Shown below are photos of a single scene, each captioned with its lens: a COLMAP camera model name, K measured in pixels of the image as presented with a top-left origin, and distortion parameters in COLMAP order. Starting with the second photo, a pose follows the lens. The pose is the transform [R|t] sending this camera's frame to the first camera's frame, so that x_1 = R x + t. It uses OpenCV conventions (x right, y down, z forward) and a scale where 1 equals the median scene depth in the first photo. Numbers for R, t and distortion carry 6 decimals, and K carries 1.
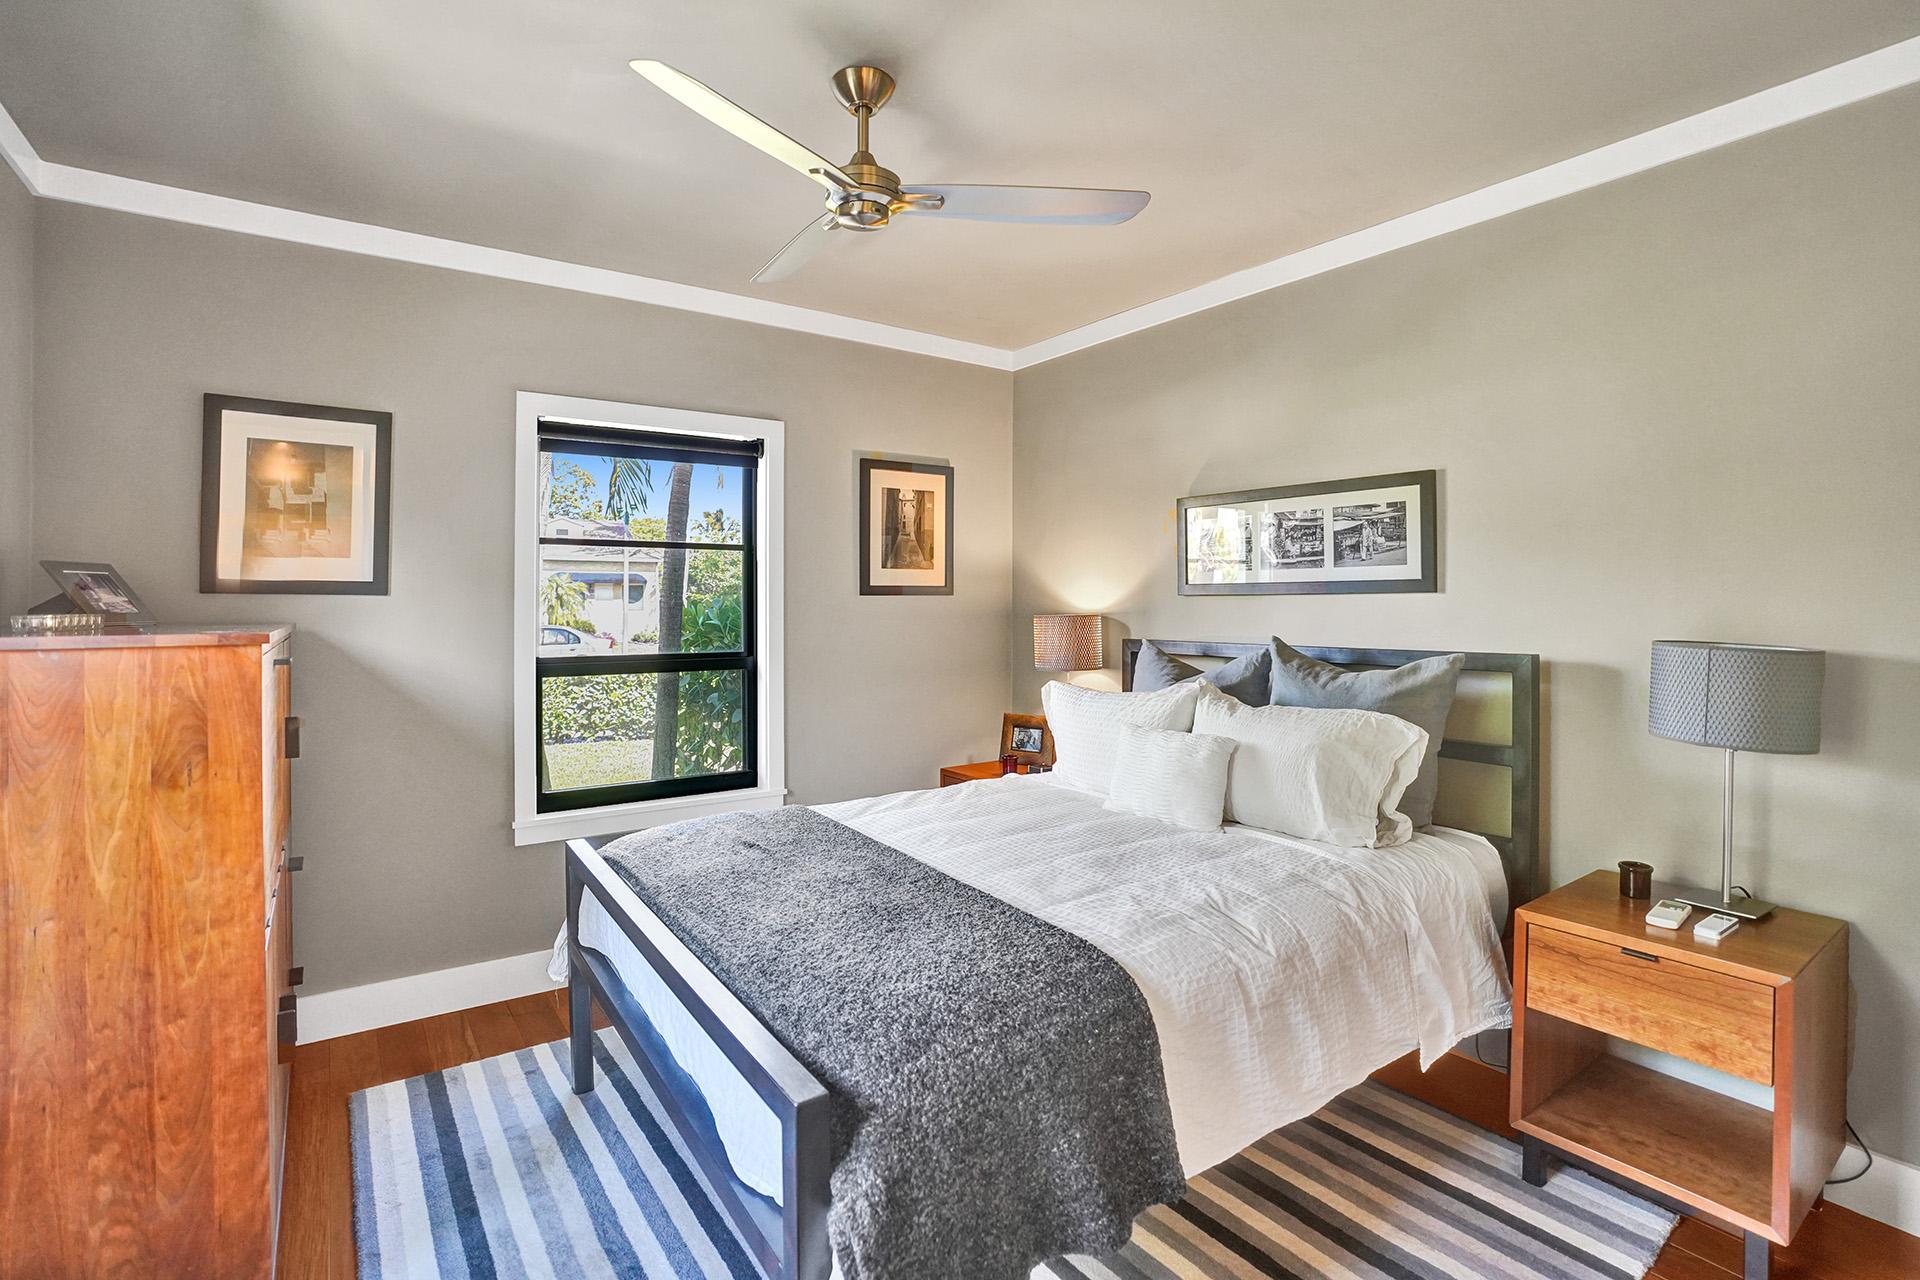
lens RADIAL K [[889.4, 0, 950.3], [0, 889.4, 610.0], [0, 0, 1]] dist [-0.061162, 0.017621]
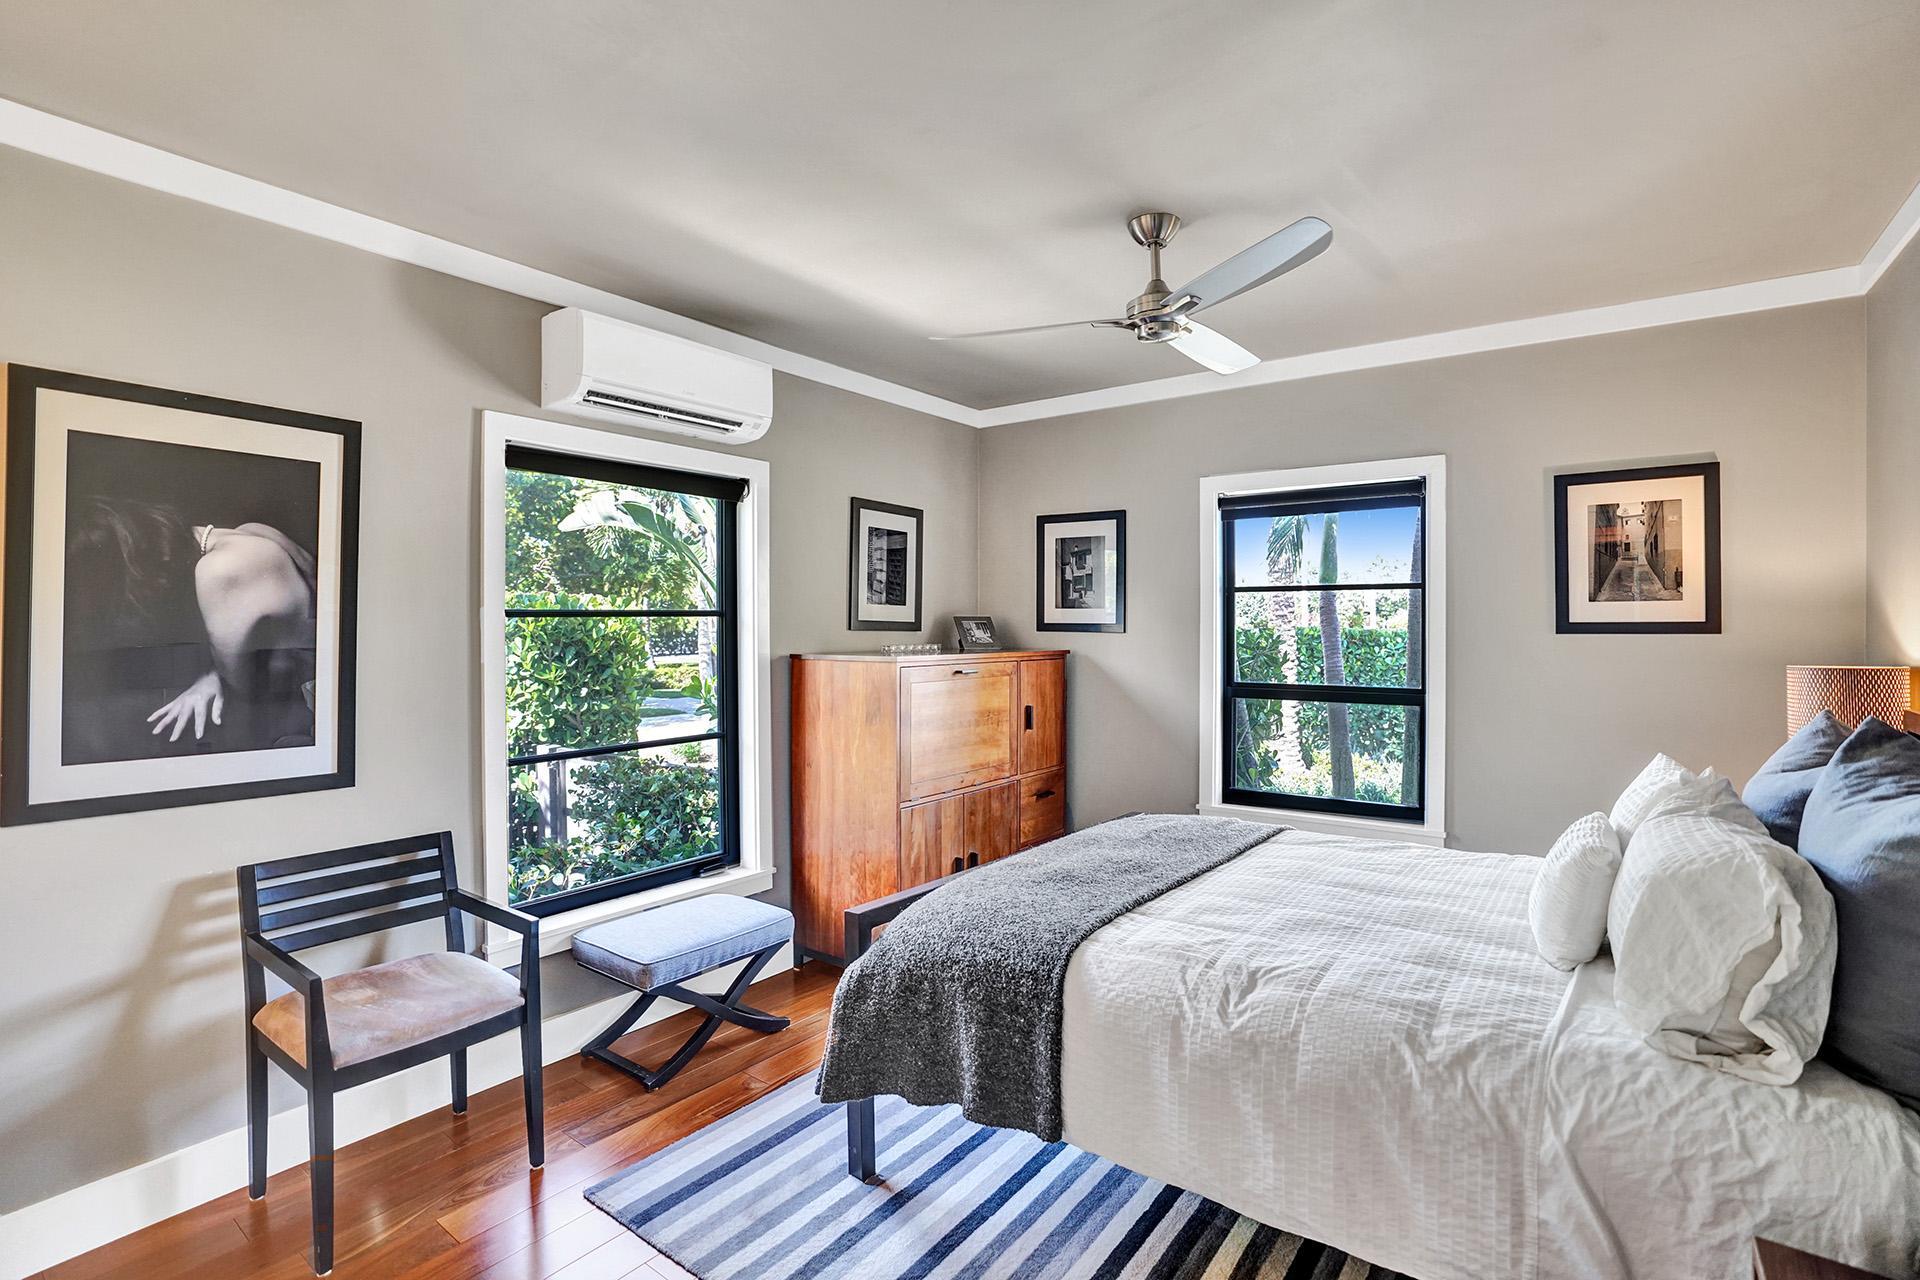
lens RADIAL K [[877.4, 0, 960.0], [0, 877.4, 640.0], [0, 0, 1]] dist [-0.049866, 0.000913]
pose [[0.326286, 0.017556, -0.945108, 0.534930], [-0.008056, 0.999843, 0.015791, -0.020053], [0.945237, 0.002461, 0.326376, 0.188959]]
